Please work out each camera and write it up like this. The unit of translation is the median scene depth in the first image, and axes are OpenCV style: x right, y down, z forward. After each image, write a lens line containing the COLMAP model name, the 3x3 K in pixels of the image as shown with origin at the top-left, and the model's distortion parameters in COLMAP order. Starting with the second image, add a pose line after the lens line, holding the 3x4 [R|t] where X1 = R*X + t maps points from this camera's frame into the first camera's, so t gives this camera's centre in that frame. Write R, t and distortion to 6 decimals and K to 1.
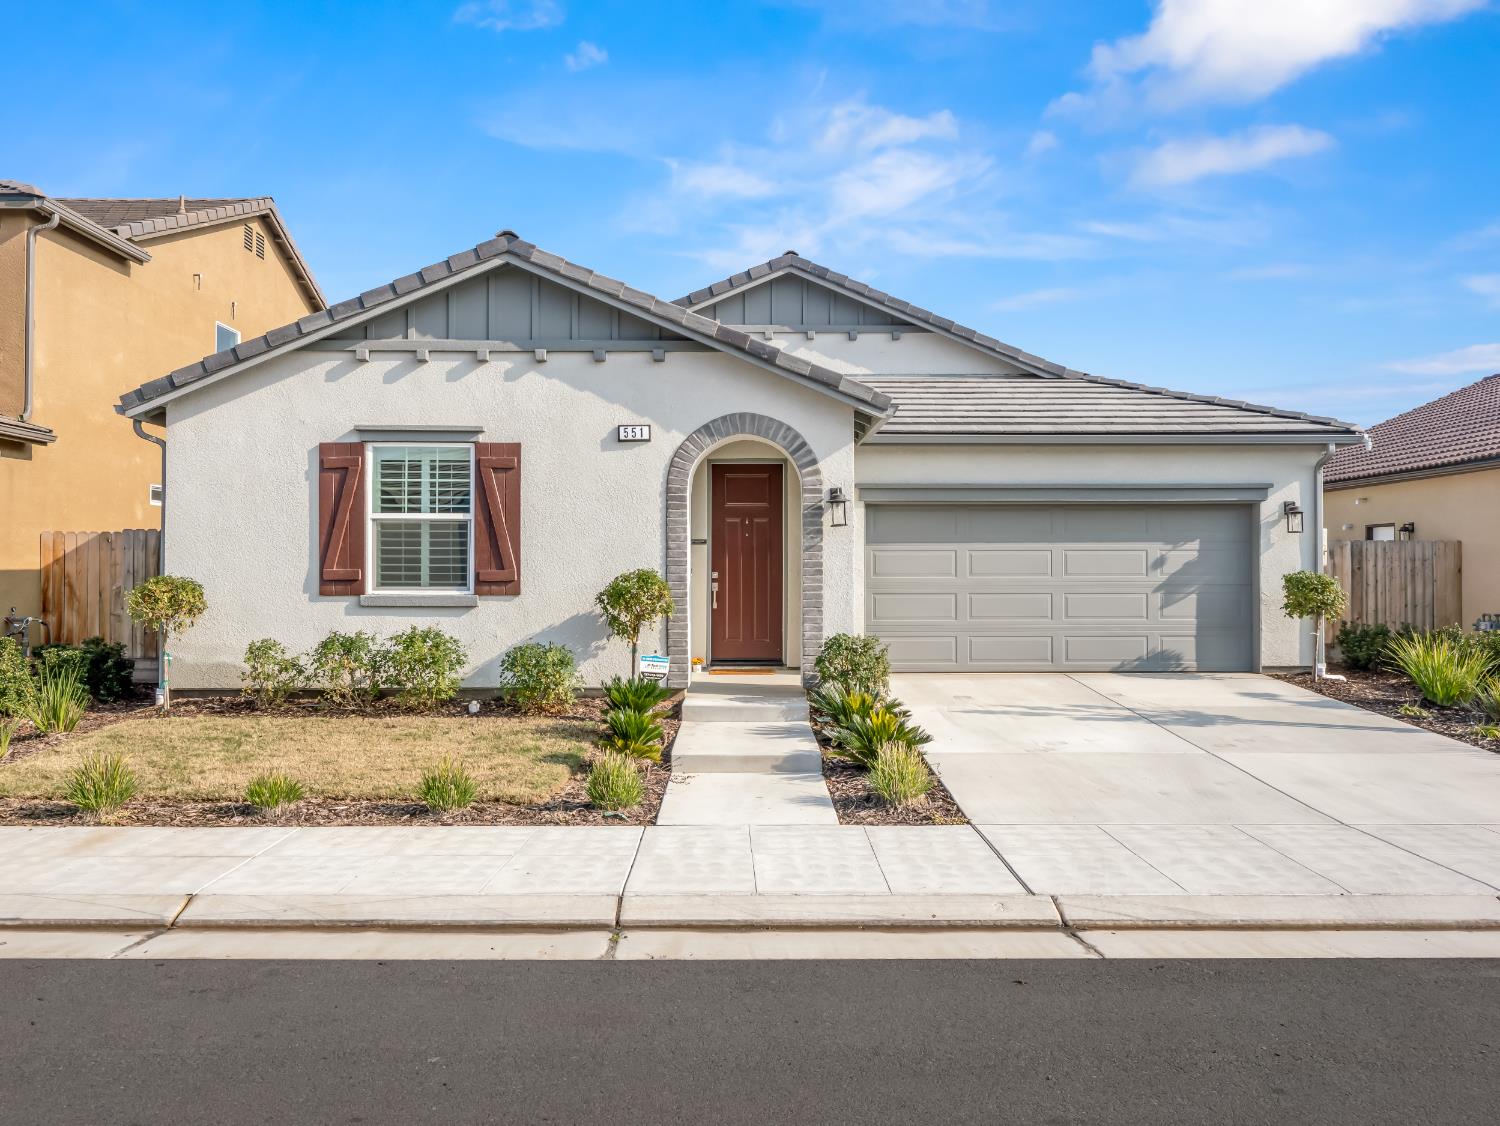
lens RADIAL K [[1110.5, 0, 750.1], [0, 1110.5, 563.1], [0, 0, 1]] dist [-0.004207, -0.005428]
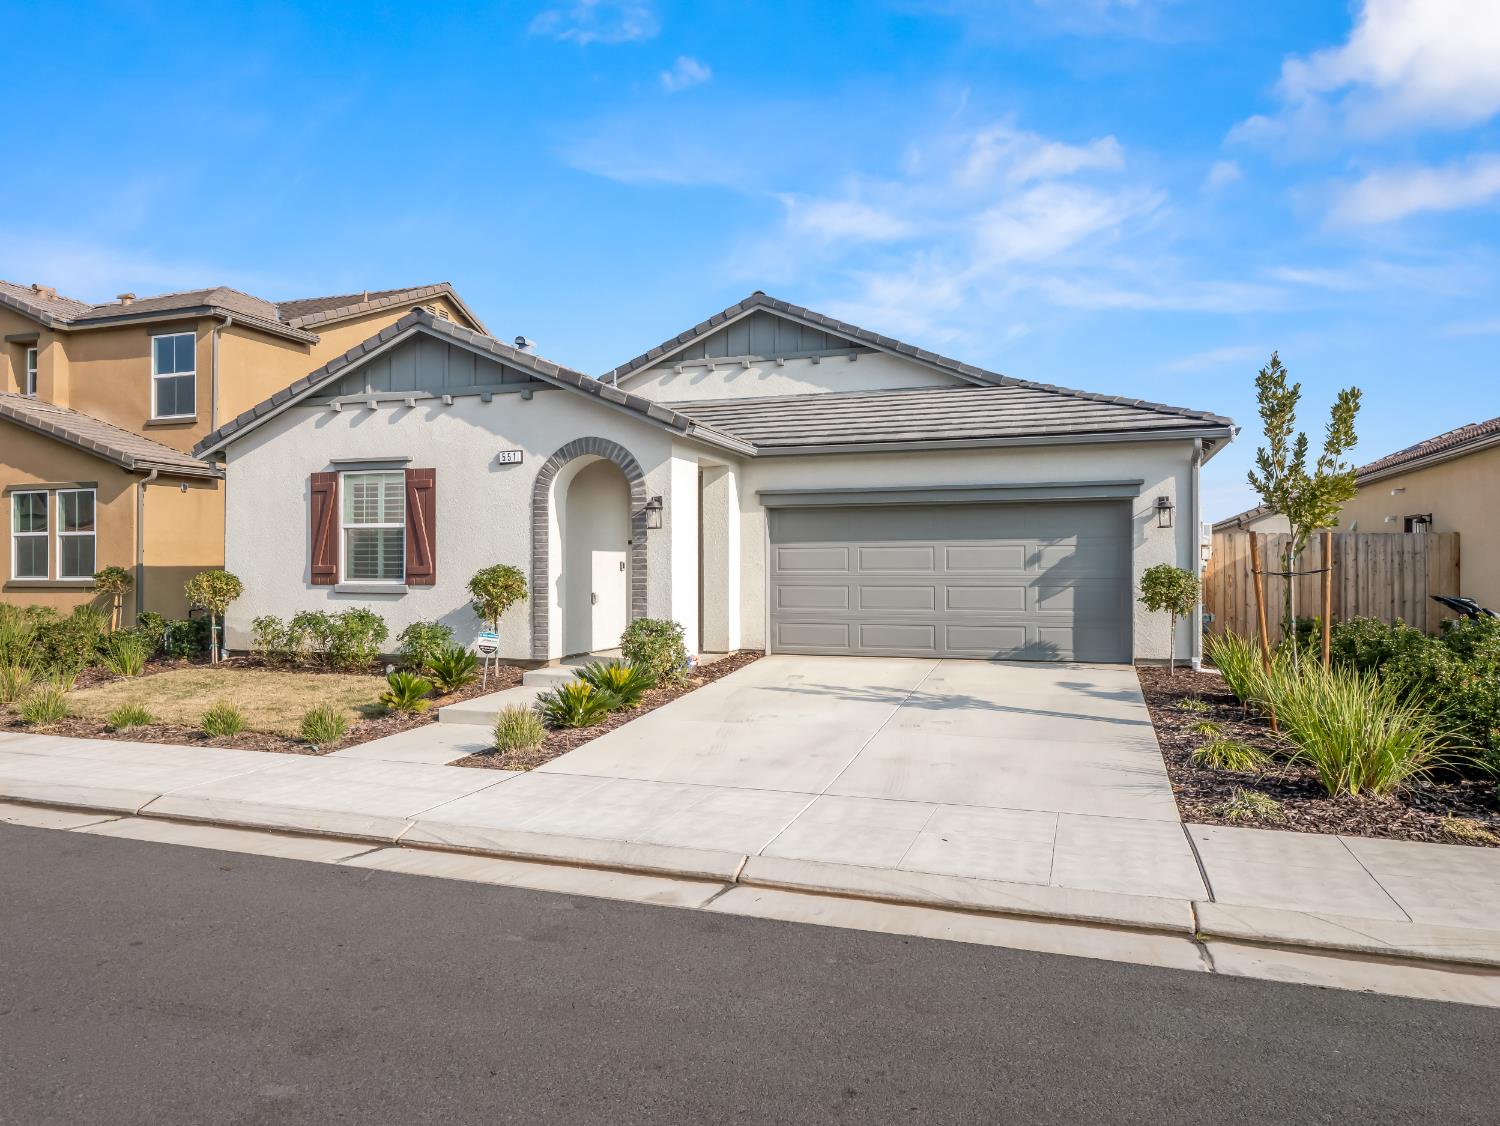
lens RADIAL K [[982.4, 0, 748.7], [0, 982.4, 564.0], [0, 0, 1]] dist [-0.005837, 0.001588]
pose [[0.943476, -0.002474, -0.331432, 0.518014], [0.004007, 0.999984, 0.003942, 0.001117], [0.331417, -0.005047, 0.943471, 0.034233]]
